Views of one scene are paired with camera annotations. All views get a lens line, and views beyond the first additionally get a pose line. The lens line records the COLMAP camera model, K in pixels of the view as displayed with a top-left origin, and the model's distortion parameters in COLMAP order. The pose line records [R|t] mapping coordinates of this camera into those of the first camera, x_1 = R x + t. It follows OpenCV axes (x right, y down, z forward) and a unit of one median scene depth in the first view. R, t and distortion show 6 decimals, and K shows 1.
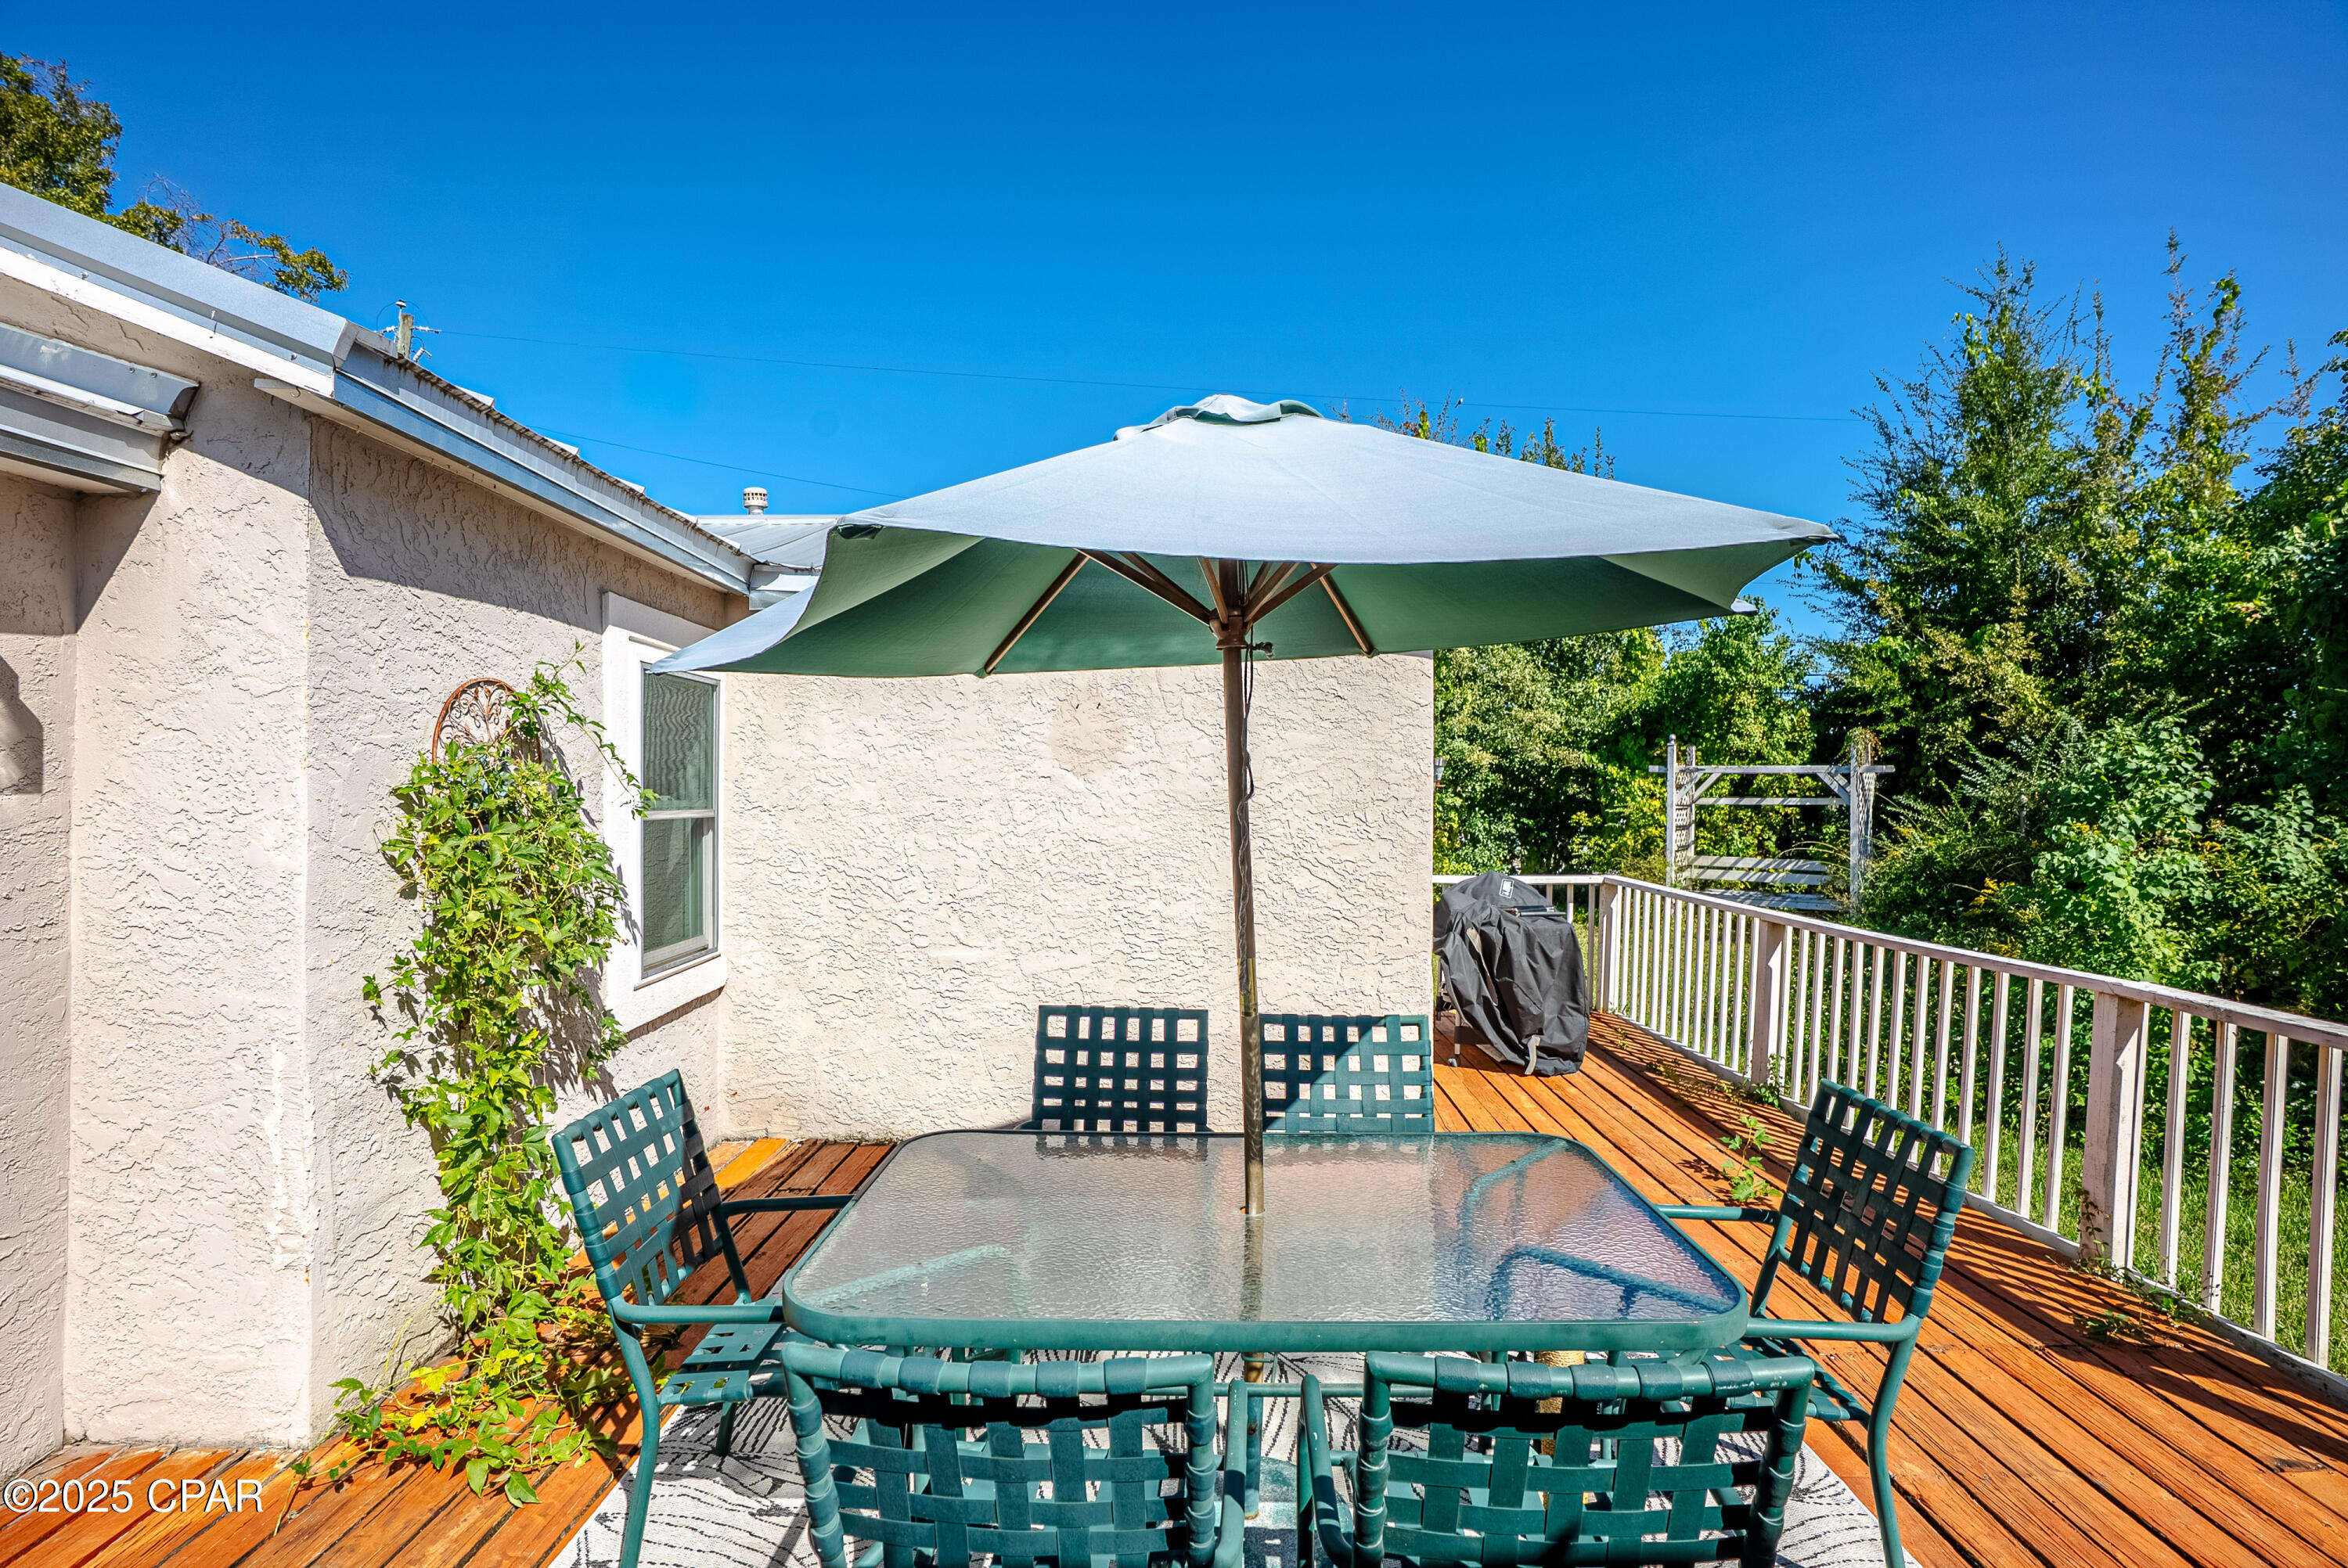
lens RADIAL K [[1083.1, 0, 1174.0], [0, 1083.1, 784.0], [0, 0, 1]] dist [-0.074021, 0.027741]
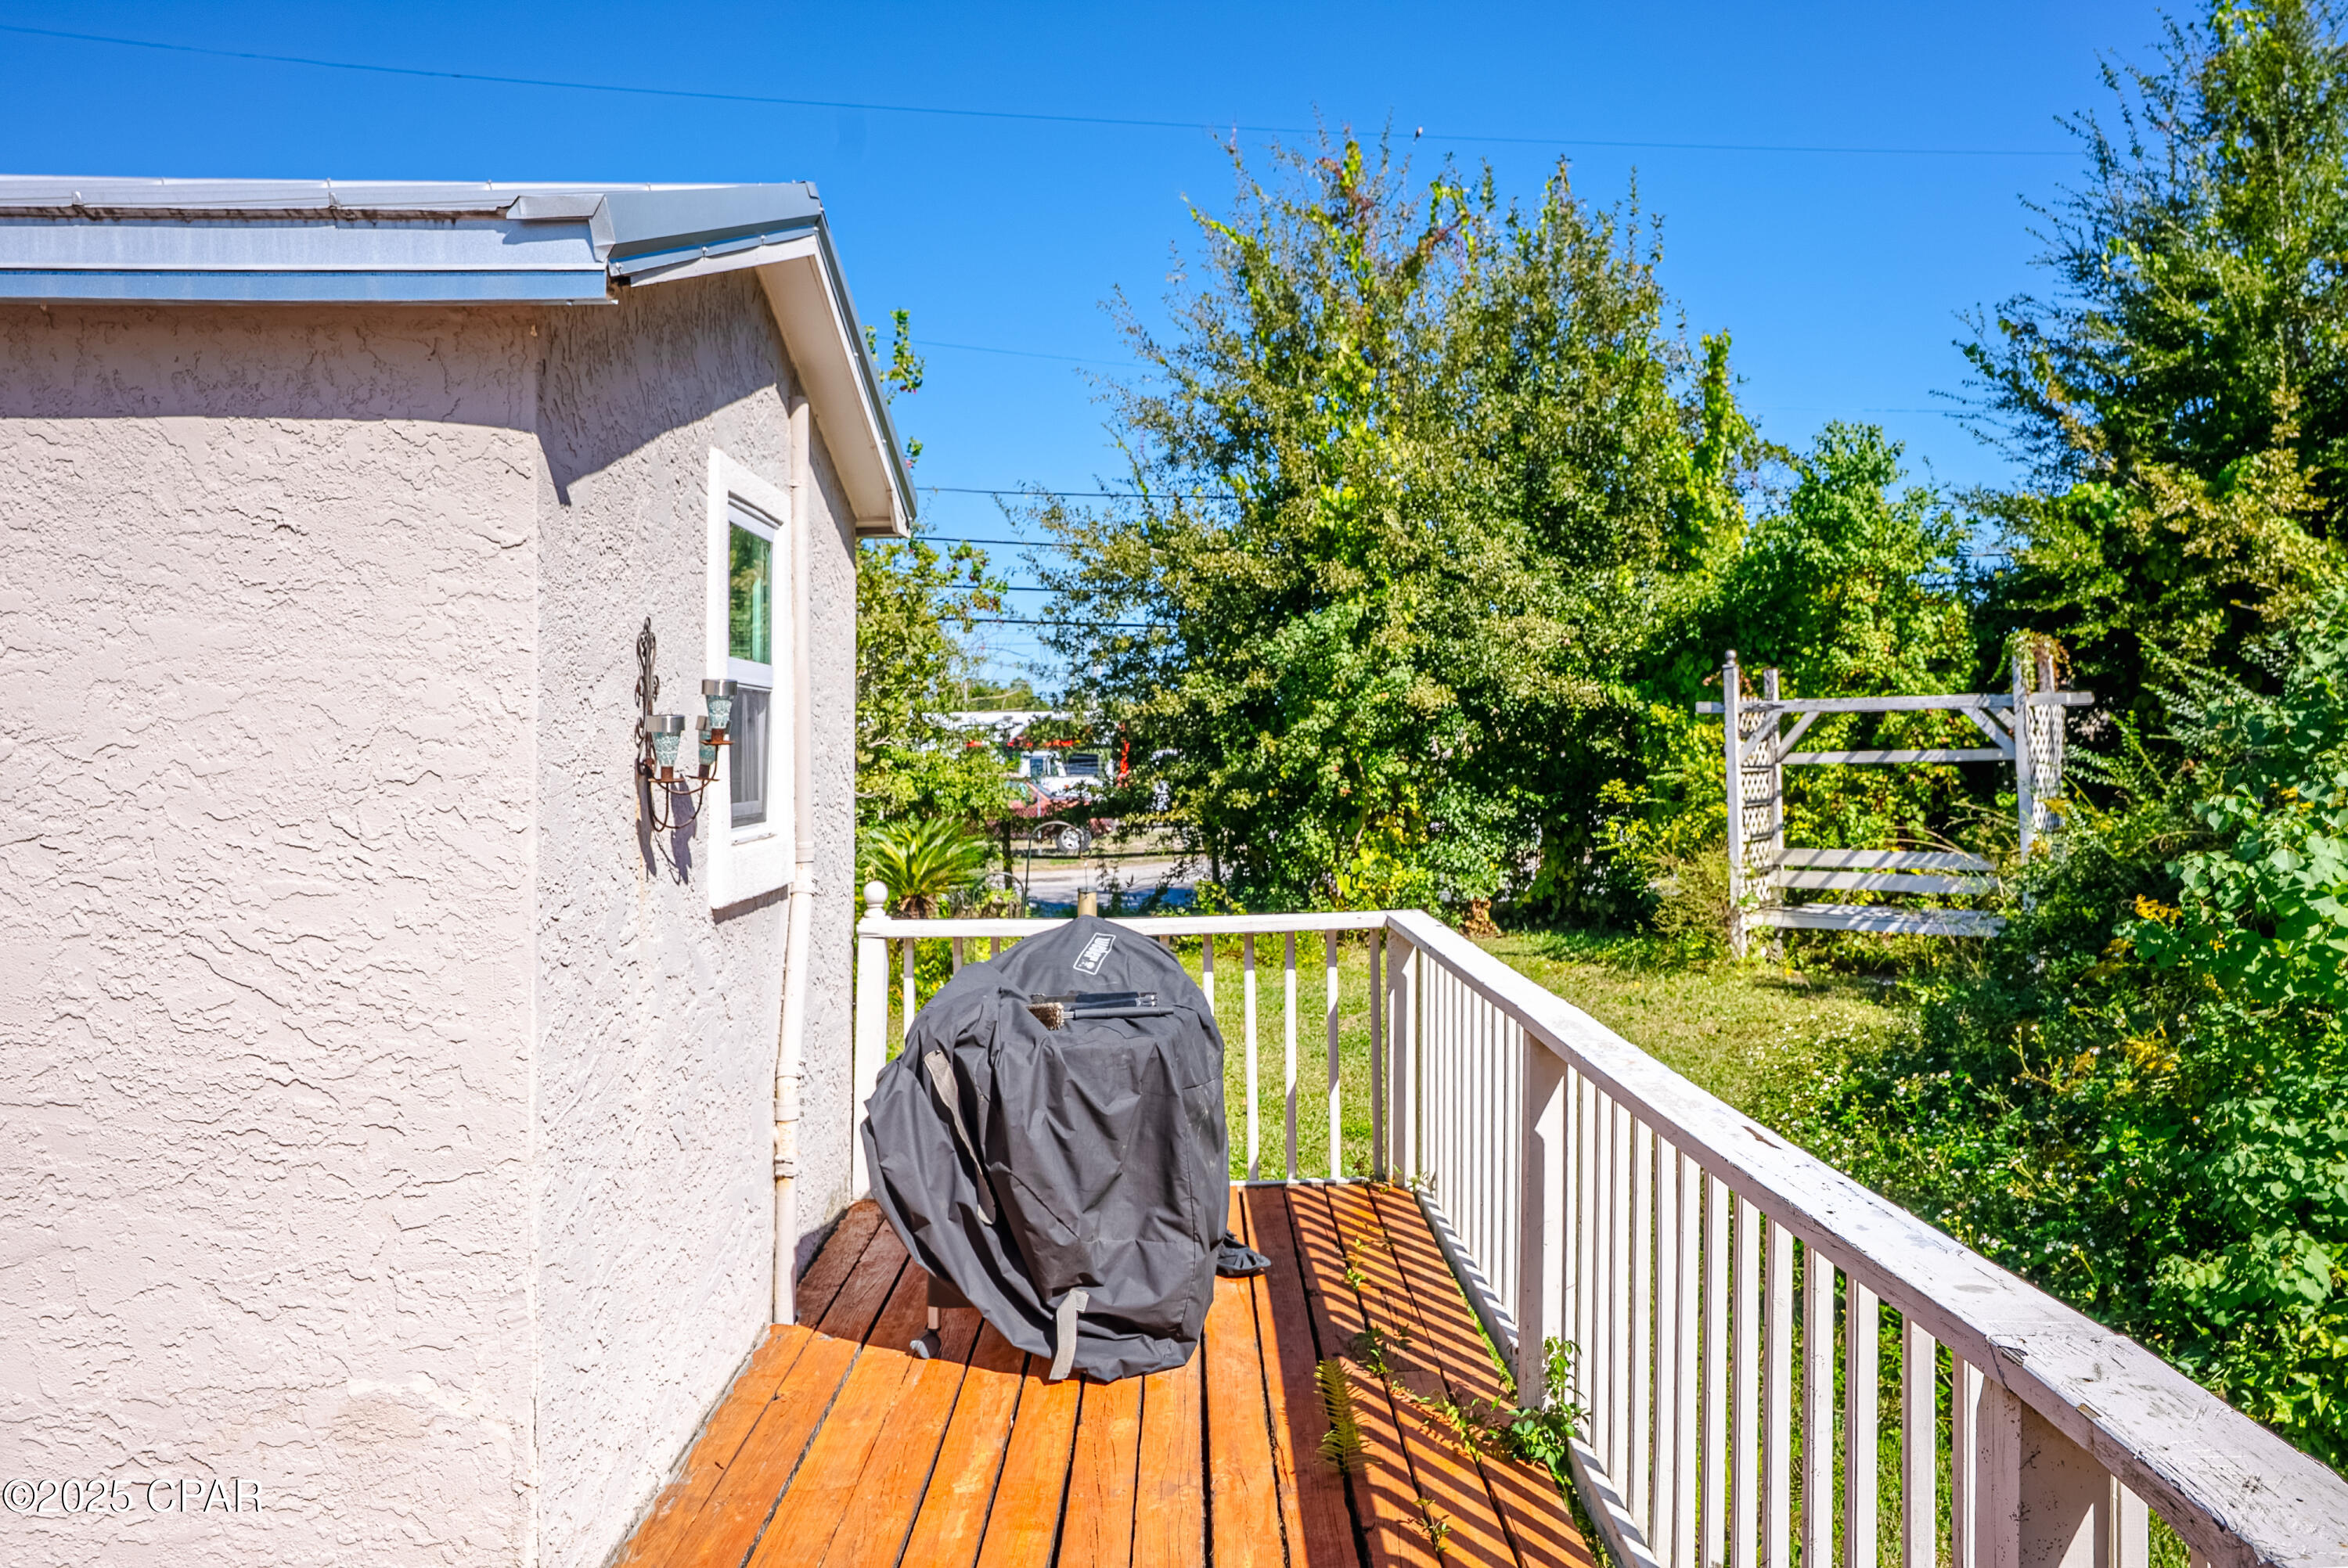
lens RADIAL K [[1663.4, 0, 1175.2], [0, 1663.4, 682.5], [0, 0, 1]] dist [-0.005294, 0.000774]
pose [[0.997867, -0.020773, 0.061892, 0.087699], [0.023245, 0.998950, -0.039489, 0.001893], [-0.061007, 0.040843, 0.997301, 0.073272]]
